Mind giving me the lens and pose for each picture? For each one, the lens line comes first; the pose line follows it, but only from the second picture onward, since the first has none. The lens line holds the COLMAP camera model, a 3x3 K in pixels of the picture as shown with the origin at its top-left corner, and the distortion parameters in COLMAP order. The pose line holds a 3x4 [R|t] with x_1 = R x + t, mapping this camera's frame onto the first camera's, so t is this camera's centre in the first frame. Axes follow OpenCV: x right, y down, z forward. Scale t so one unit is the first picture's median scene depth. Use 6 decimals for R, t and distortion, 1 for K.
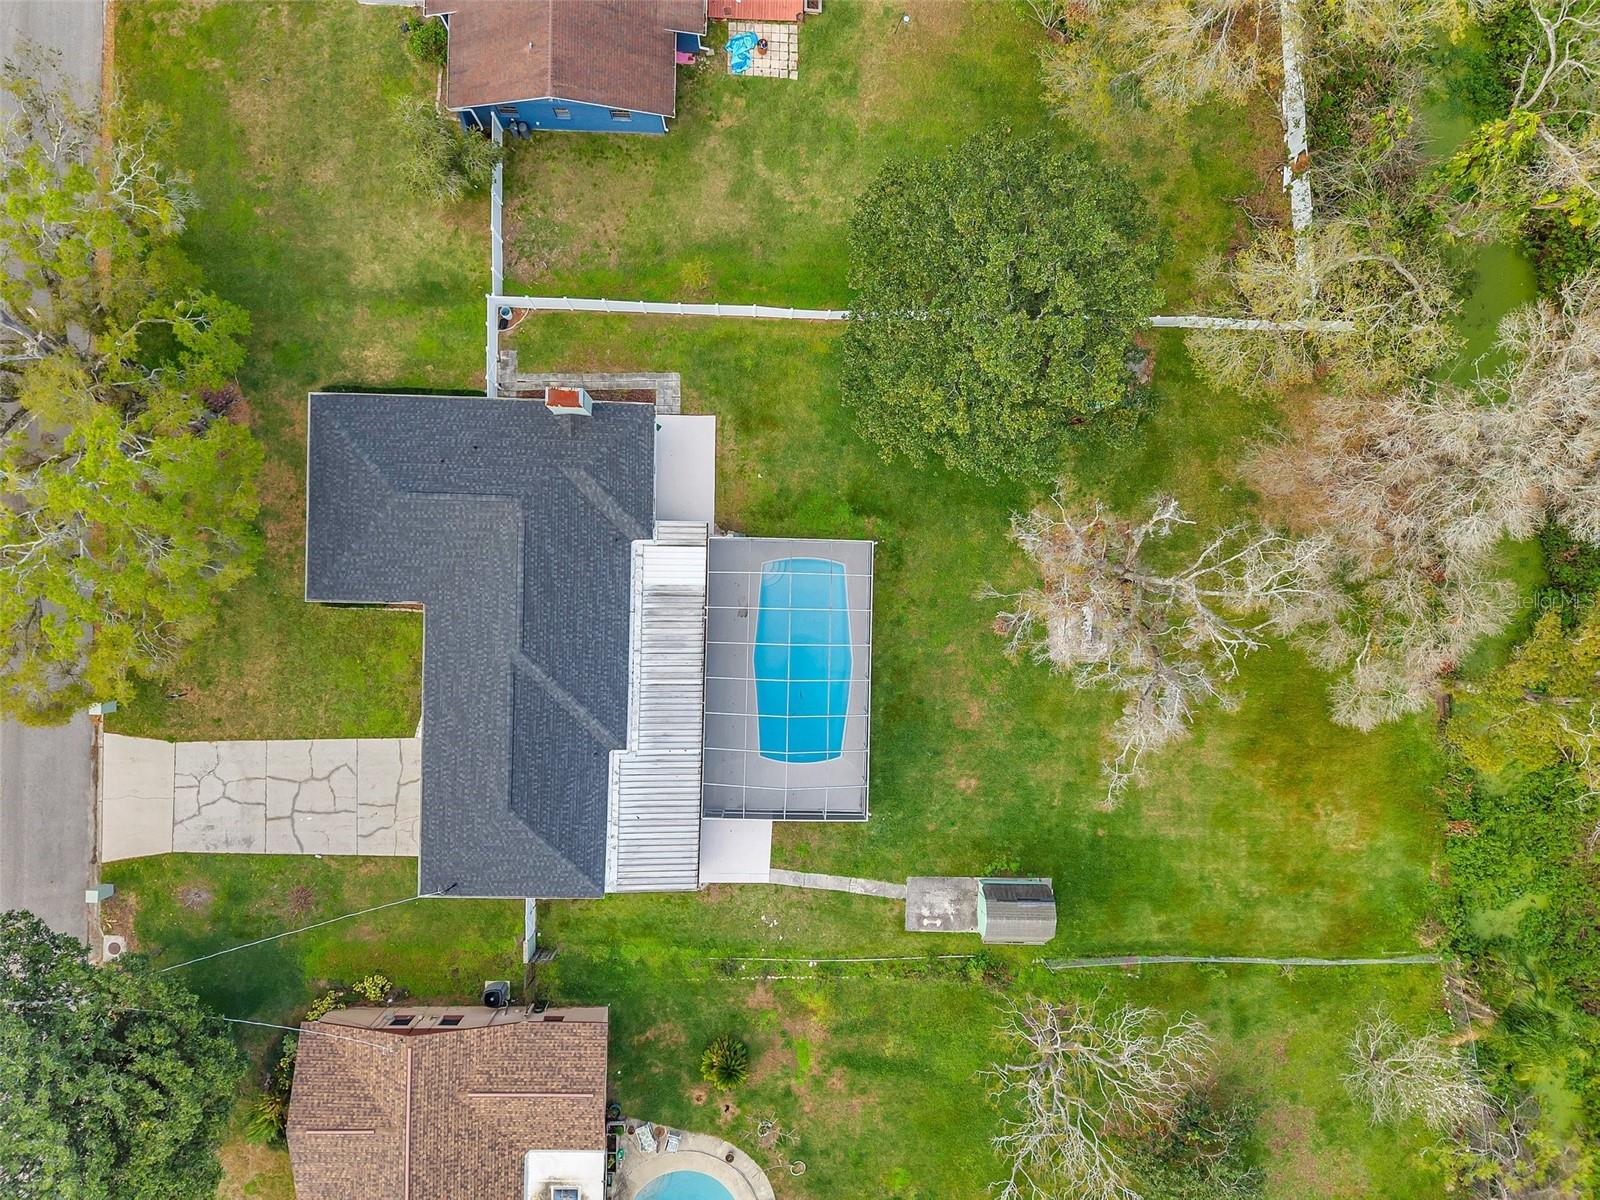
lens RADIAL K [[1075.0, 0, 817.9], [0, 1075.0, 593.0], [0, 0, 1]] dist [0.004933, -0.004106]
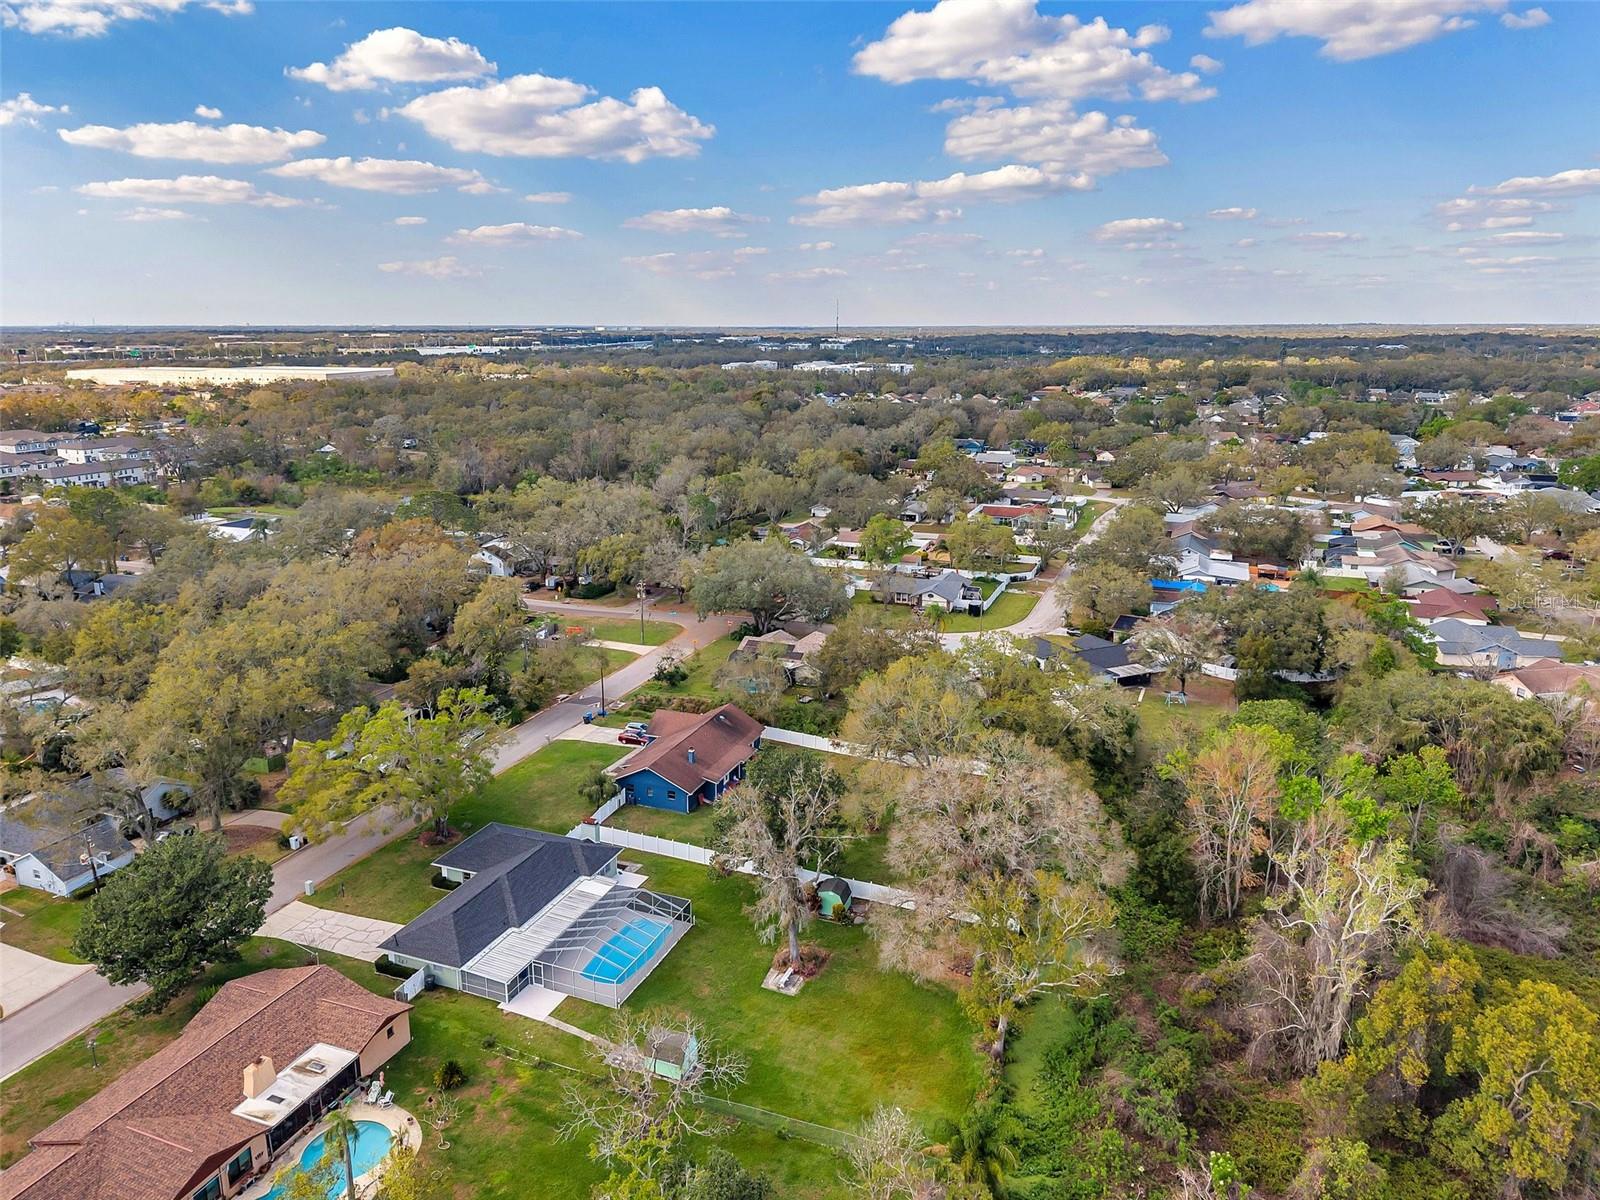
lens RADIAL K [[1115.0, 0, 781.0], [0, 1115.0, 598.6], [0, 0, 1]] dist [0.002812, 0.000641]
pose [[0.932764, 0.040301, -0.358229, 0.849715], [-0.357286, 0.235527, -0.903811, 1.487570], [0.047947, 0.971032, 0.234090, 0.026351]]
